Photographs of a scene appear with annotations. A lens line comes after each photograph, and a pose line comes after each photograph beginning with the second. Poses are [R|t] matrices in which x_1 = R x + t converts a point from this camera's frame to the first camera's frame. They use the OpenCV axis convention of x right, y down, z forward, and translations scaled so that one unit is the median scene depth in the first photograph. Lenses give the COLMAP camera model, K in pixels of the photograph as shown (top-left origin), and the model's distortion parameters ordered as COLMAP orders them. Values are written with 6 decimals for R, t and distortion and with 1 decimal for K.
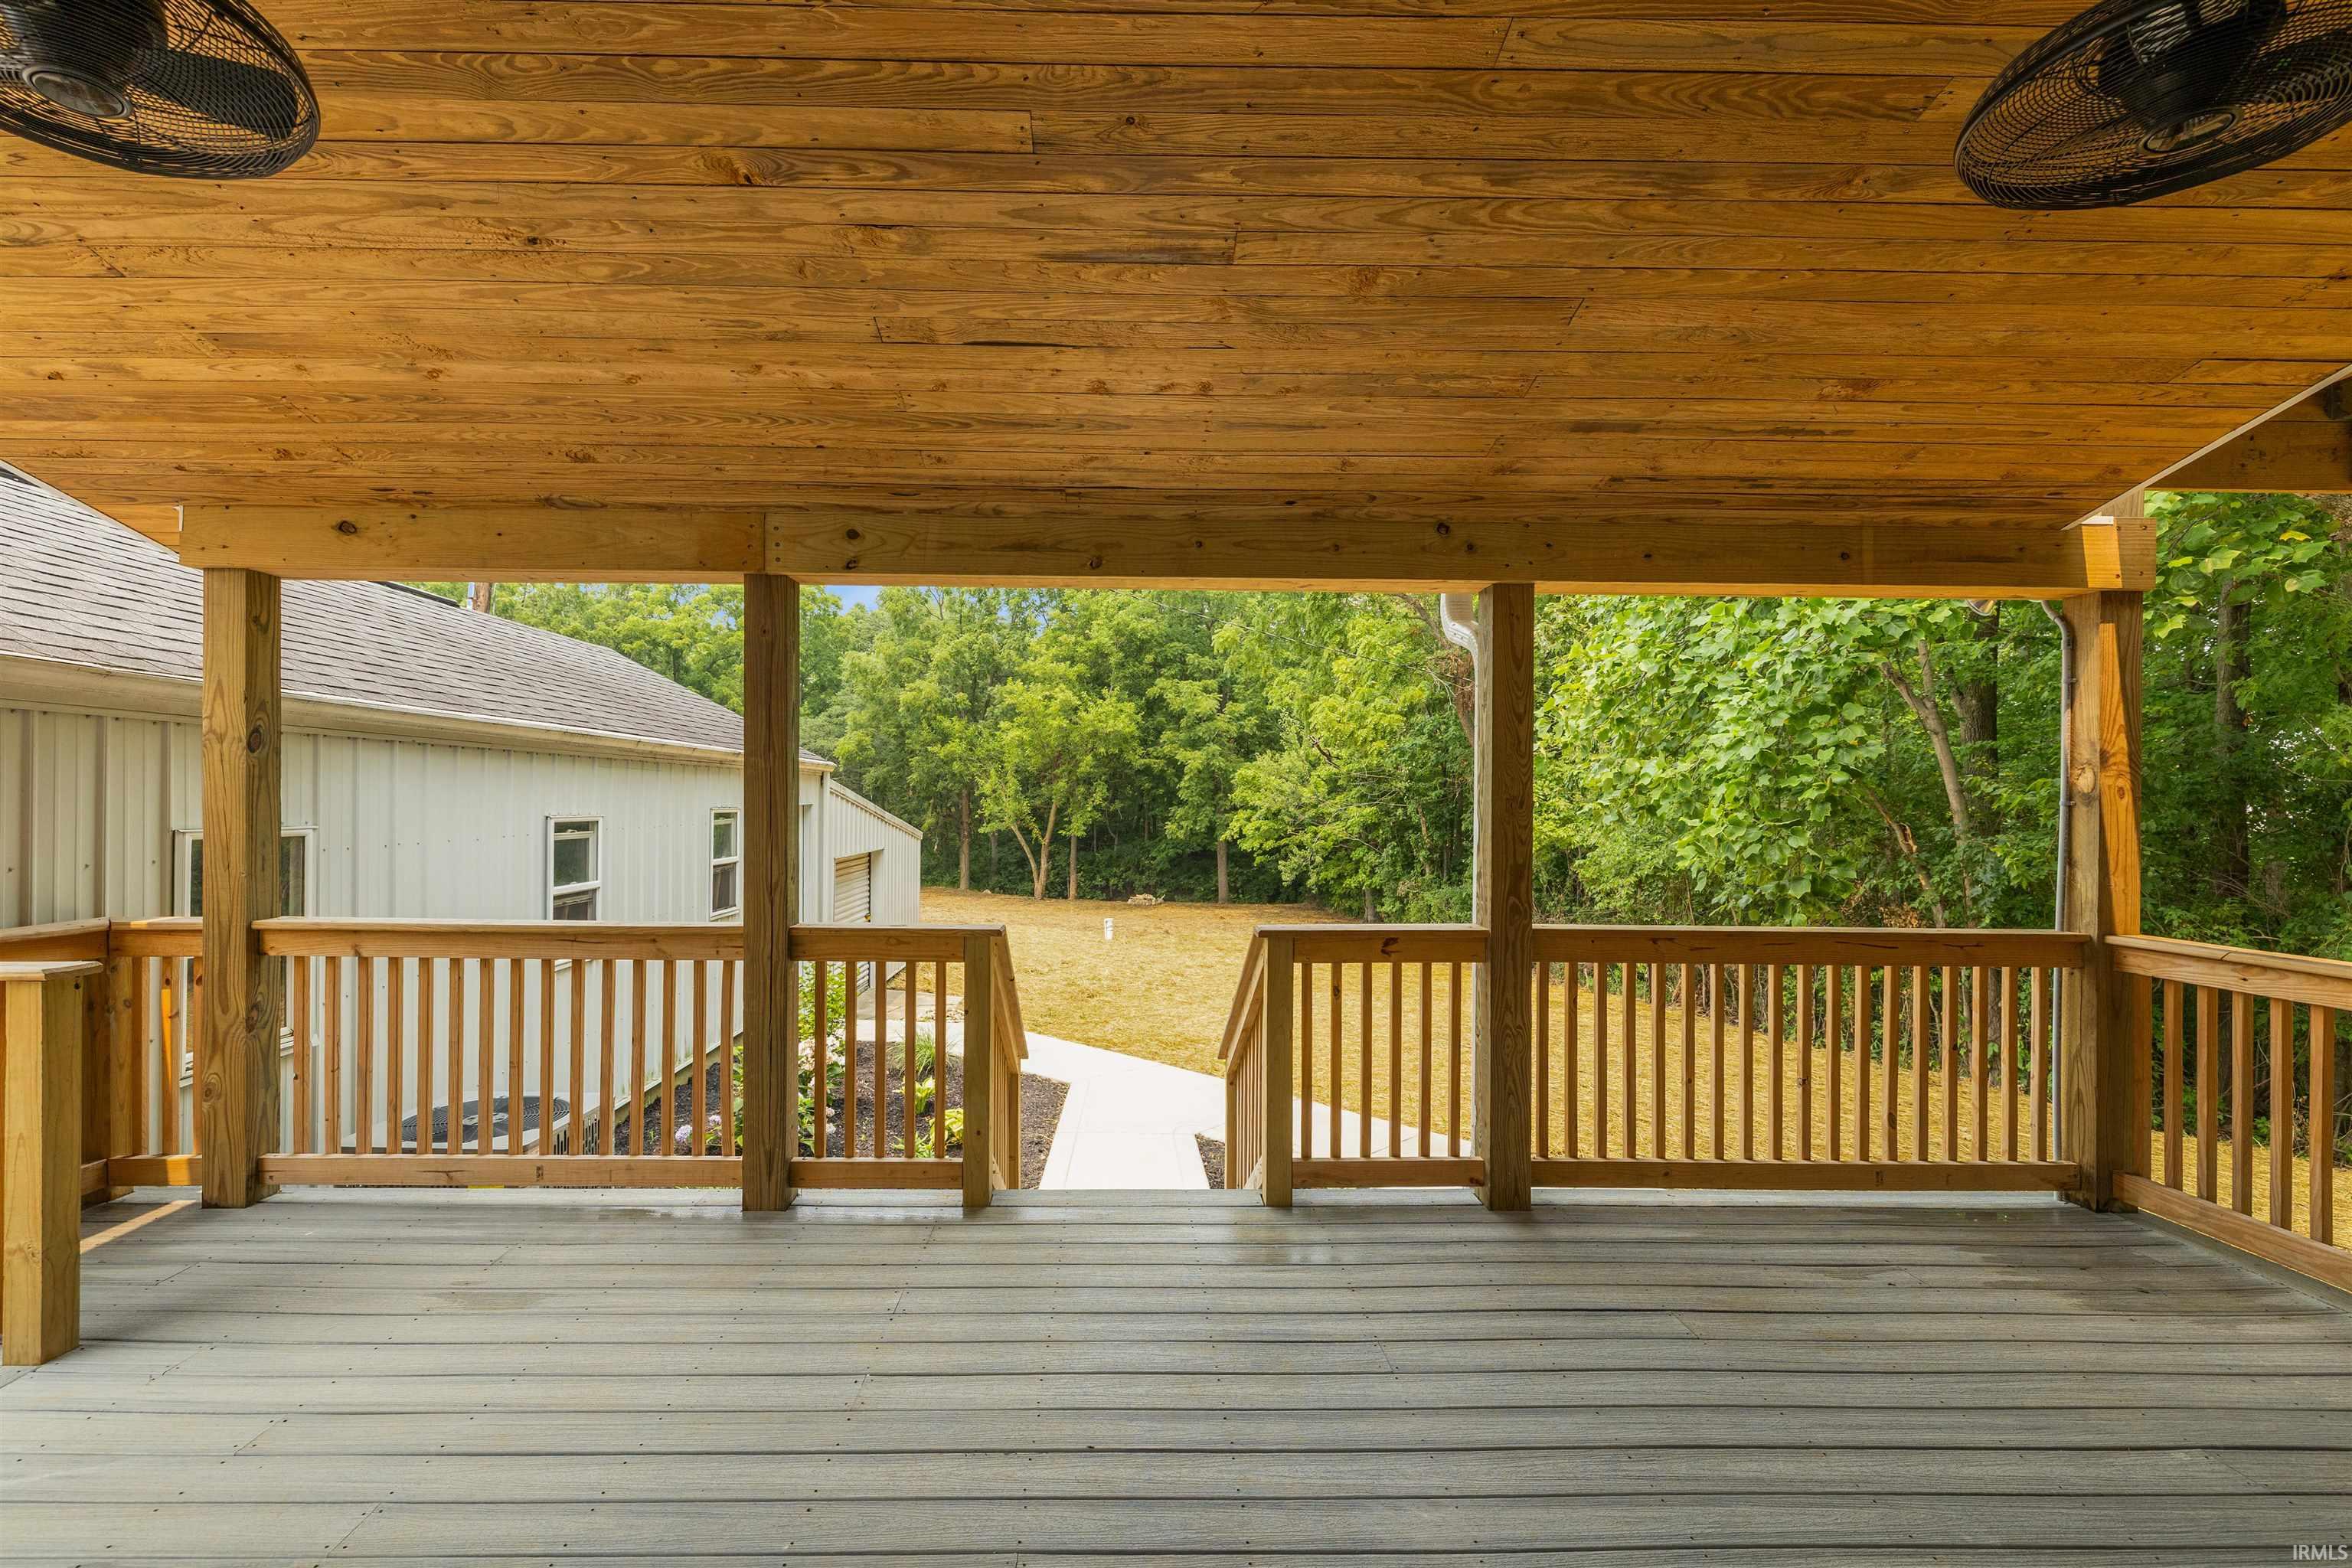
lens RADIAL K [[1021.9, 0, 1115.6], [0, 1021.9, 798.6], [0, 0, 1]] dist [-0.000571, 0.000857]
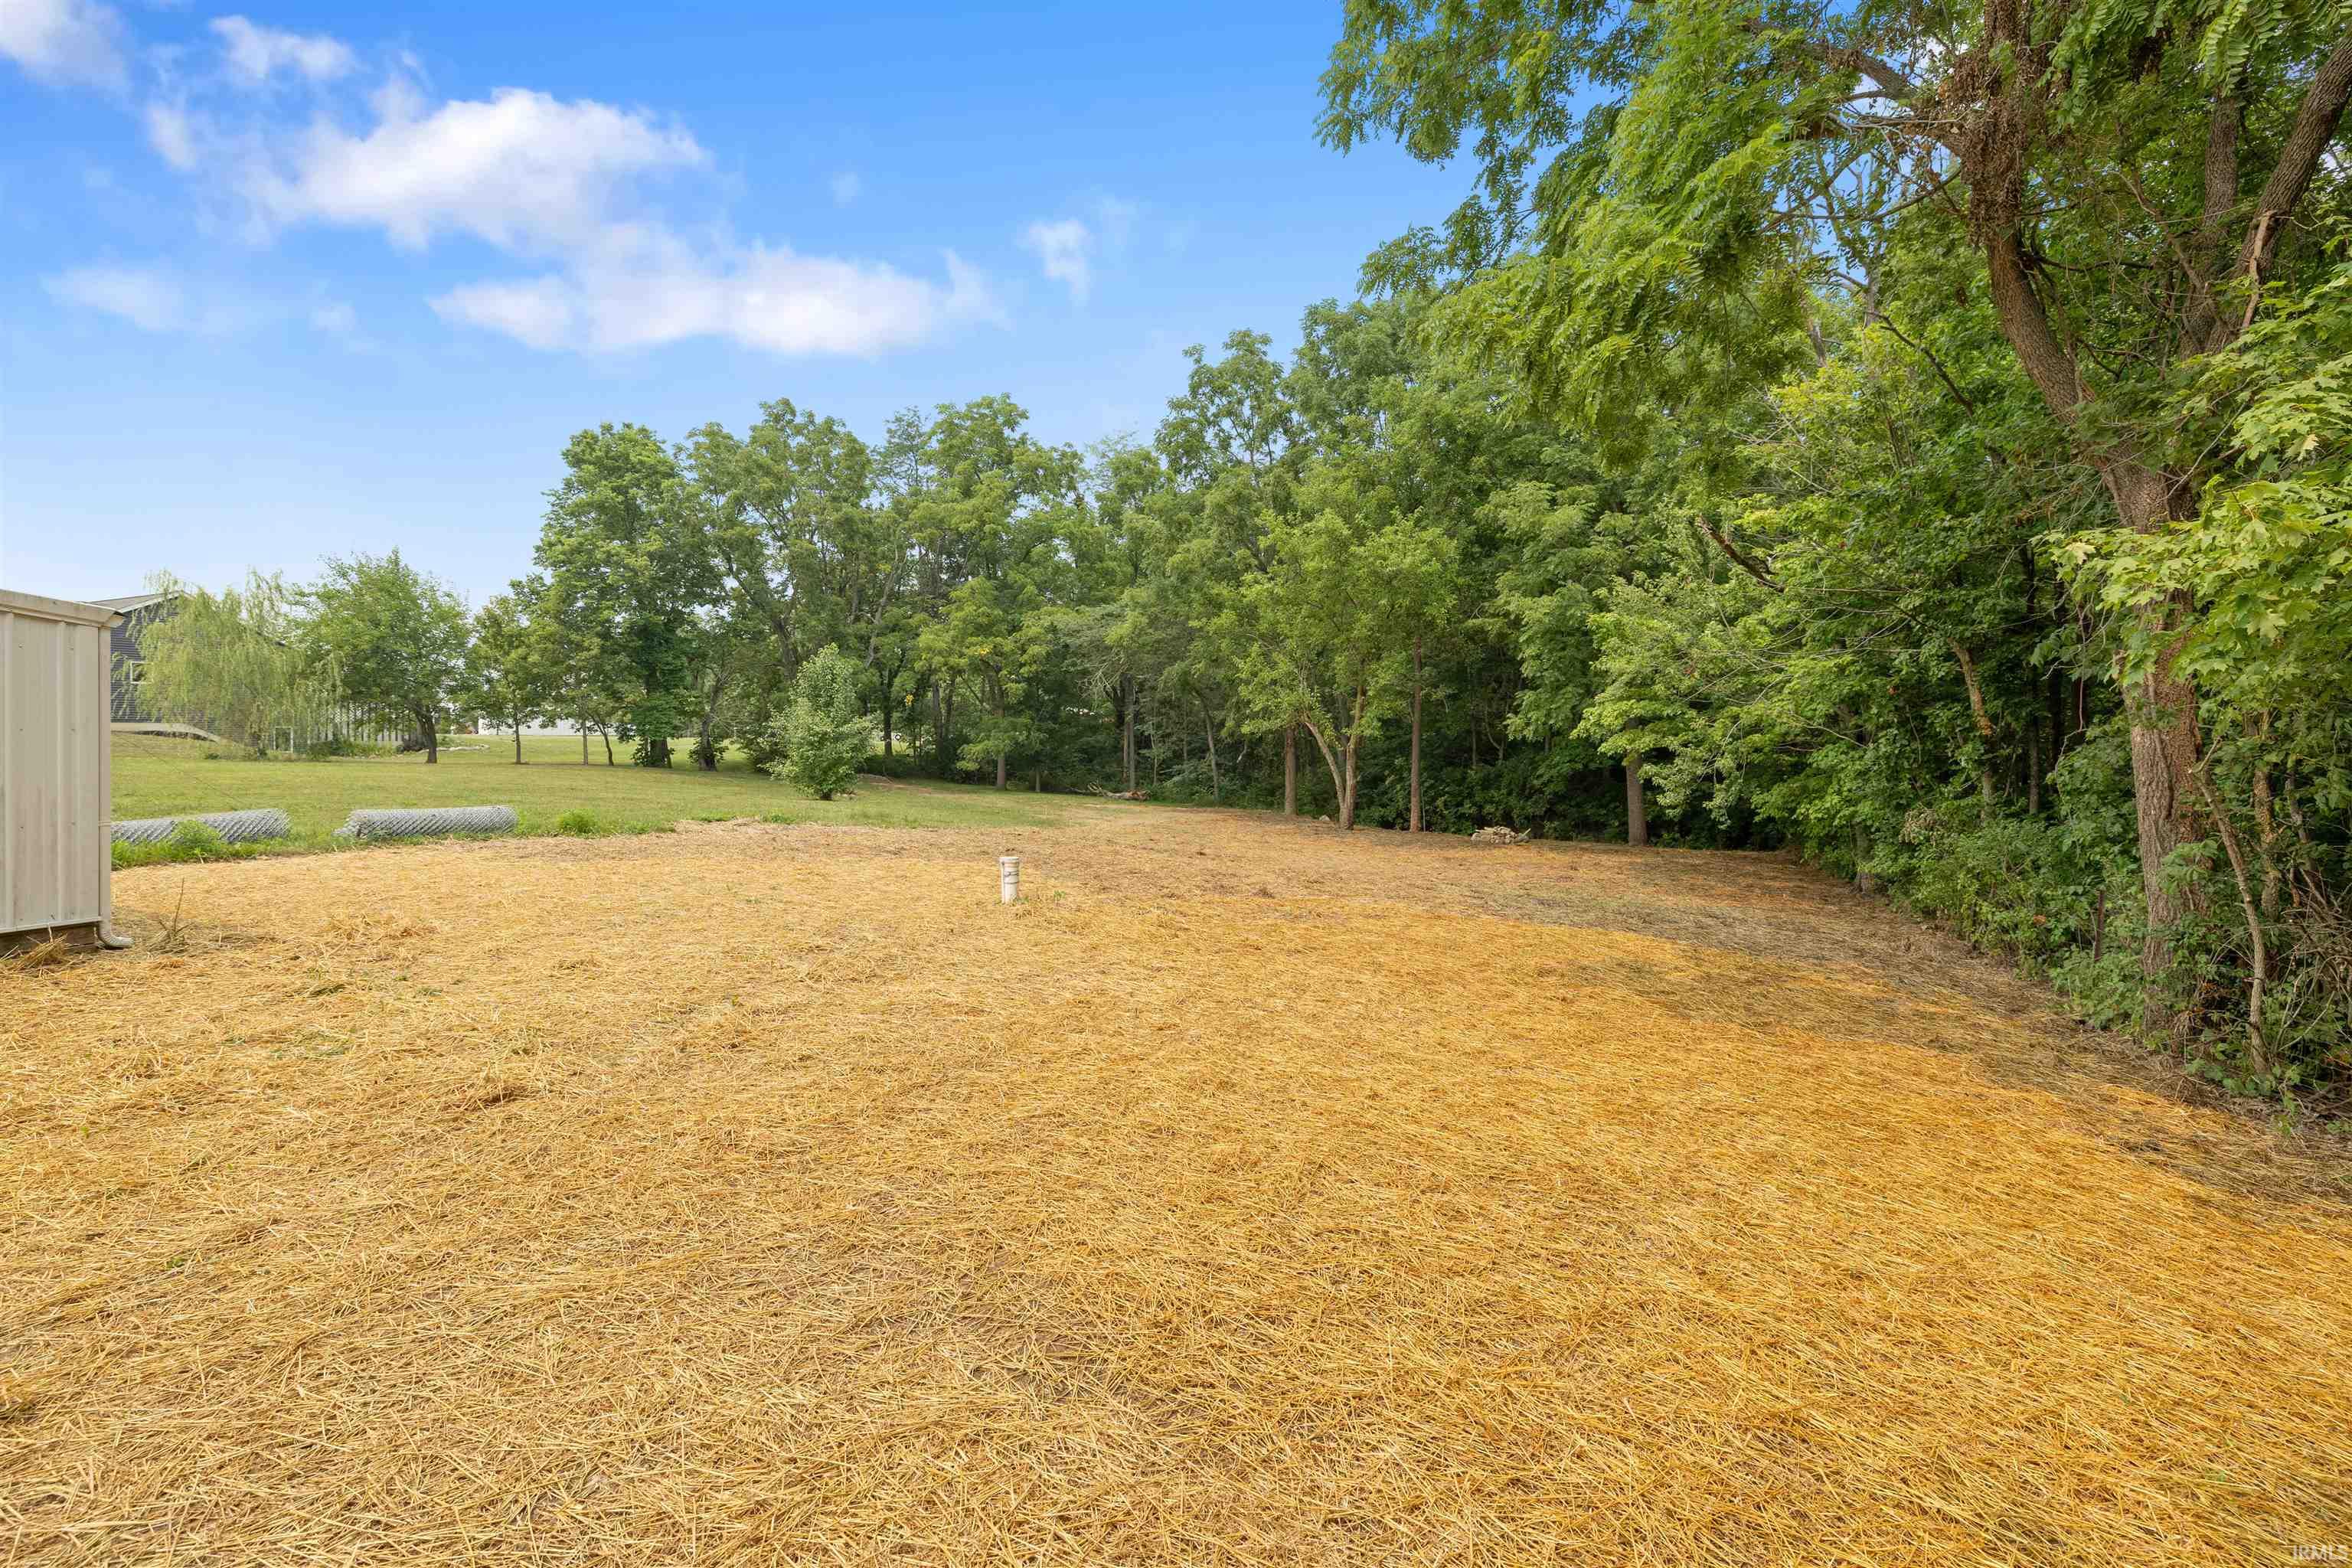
lens RADIAL K [[994.9, 0, 1199.5], [0, 994.9, 729.4], [0, 0, 1]] dist [0.000999, -0.000417]
pose [[0.902611, -0.009165, -0.430360, 0.150679], [0.007239, 0.999955, -0.006112, 0.036893], [0.430397, 0.002402, 0.902637, 0.371694]]
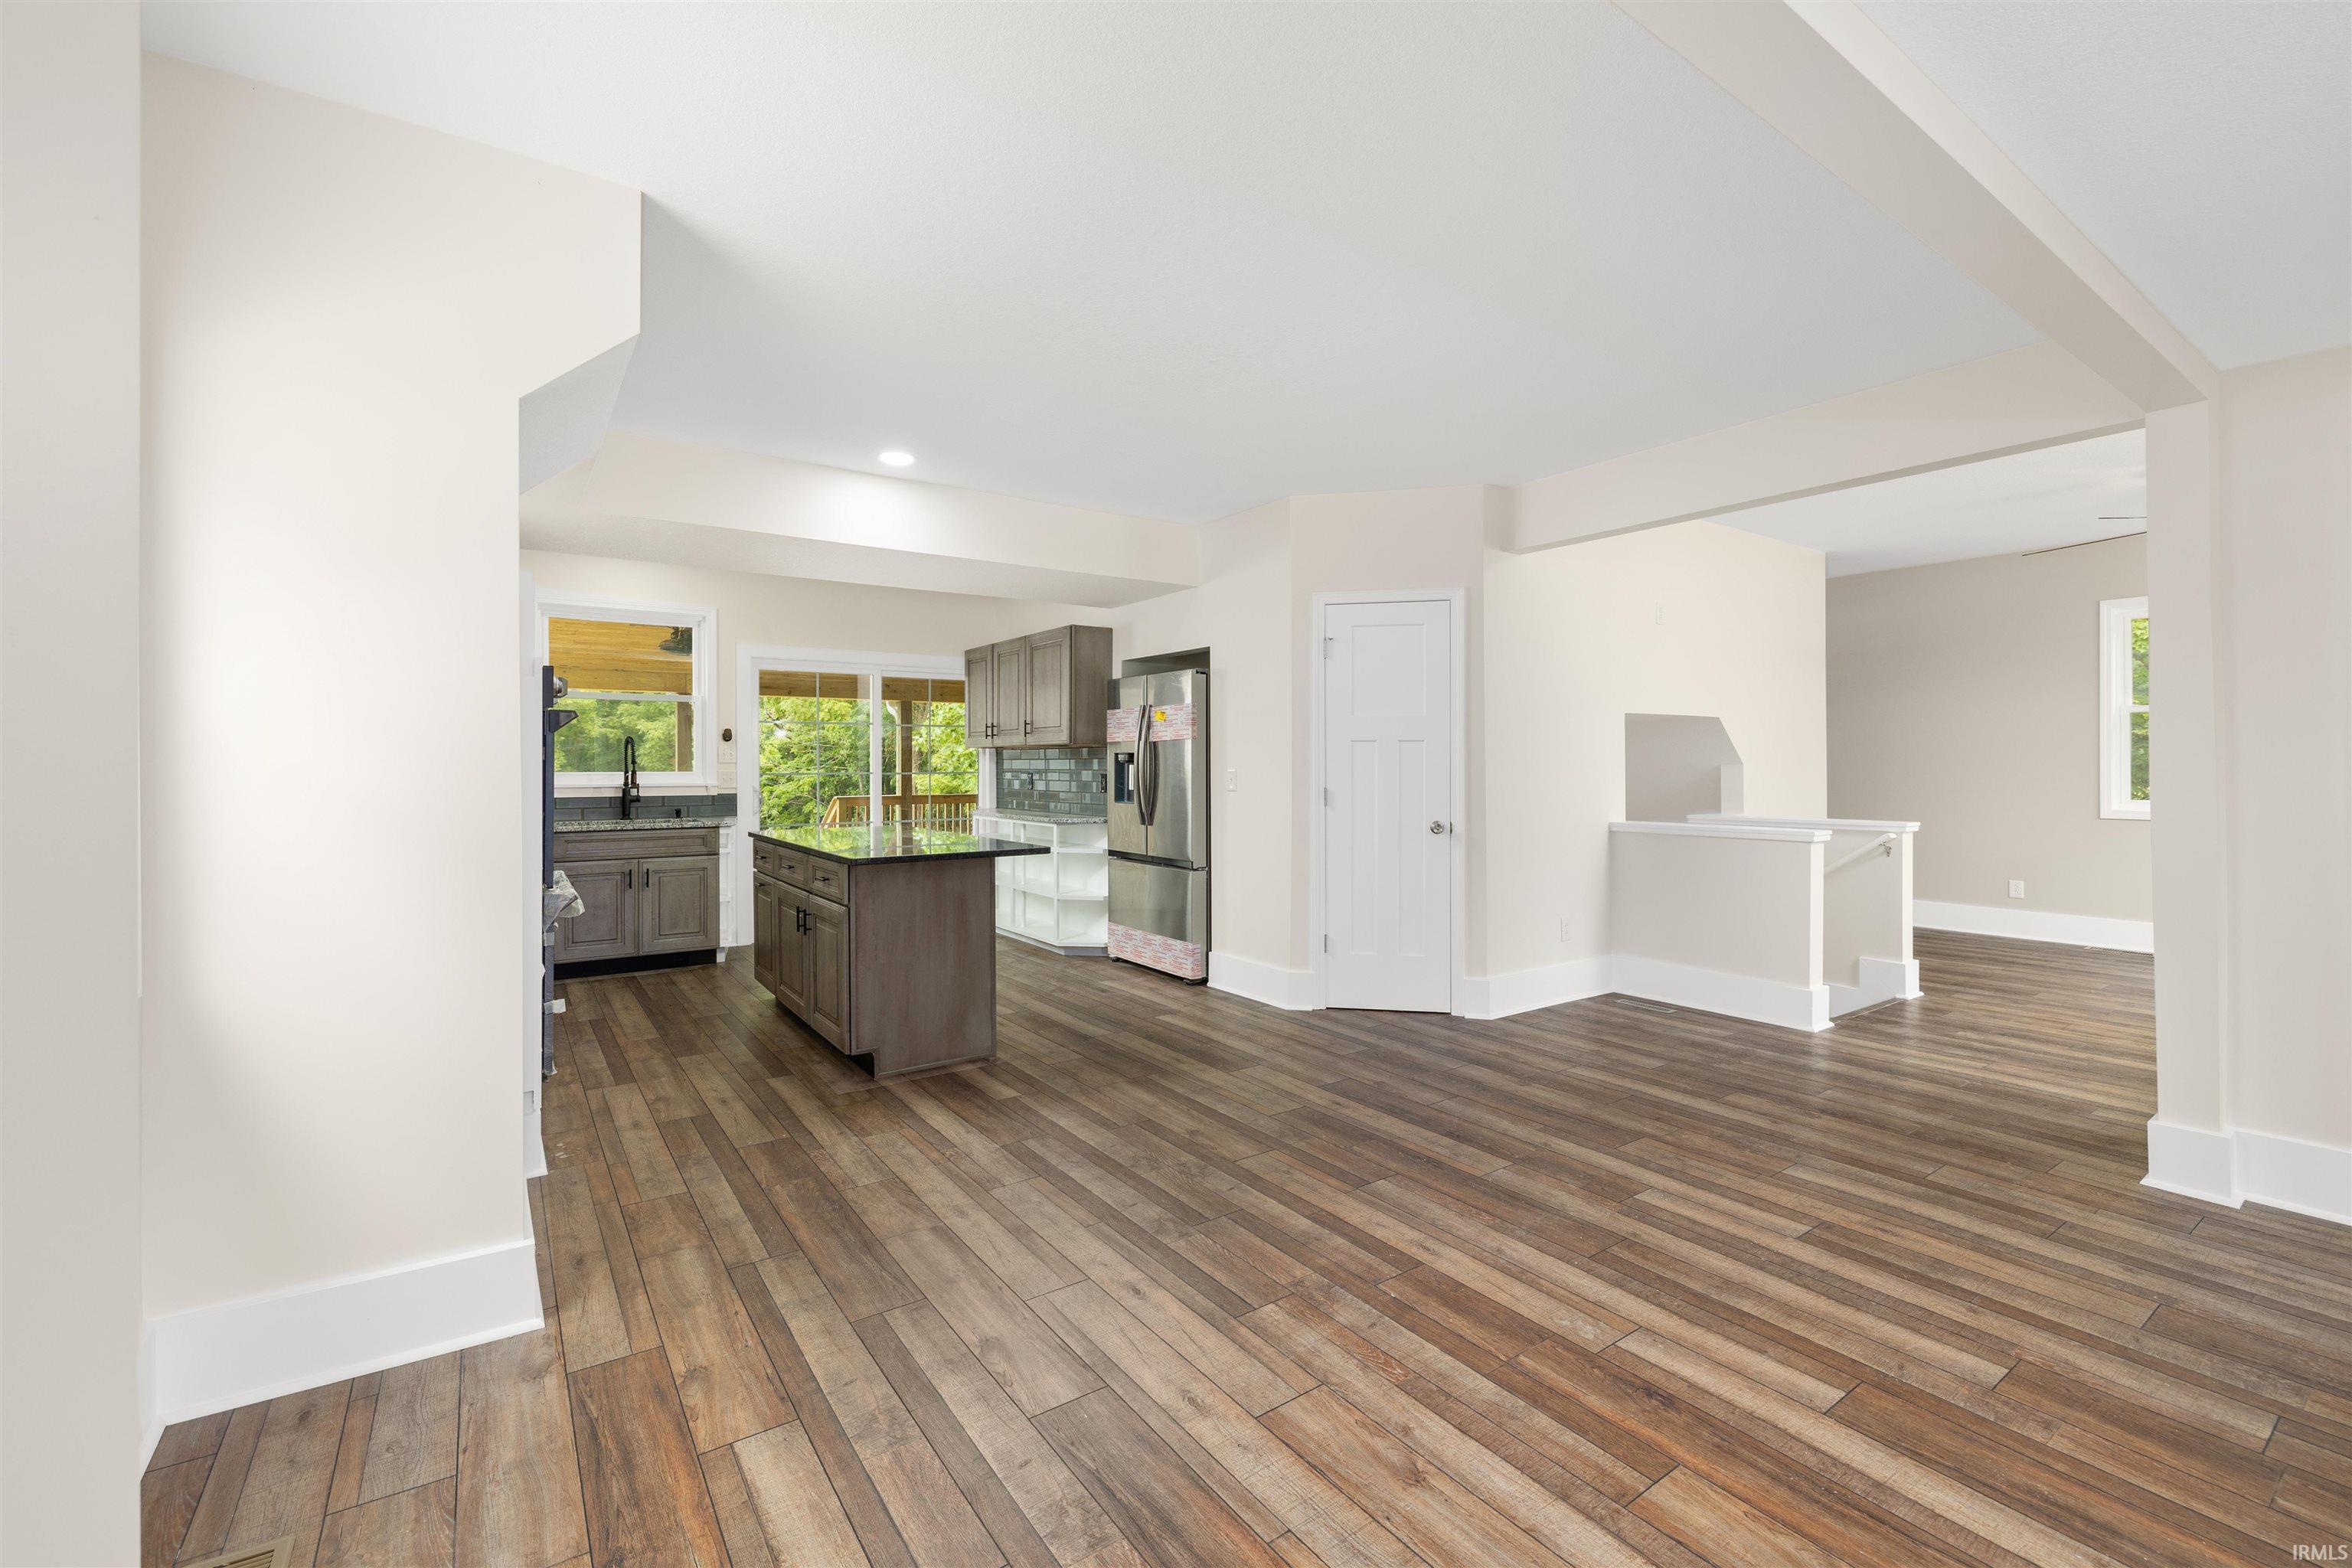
lens RADIAL K [[981.3, 0, 1155.9], [0, 981.3, 774.1], [0, 0, 1]] dist [-0.000965, 0.001076]
pose [[0.830164, -0.012861, 0.557371, -0.070402], [0.007403, 0.999900, 0.012045, 0.001875], [-0.557470, -0.005873, 0.830176, -0.209576]]
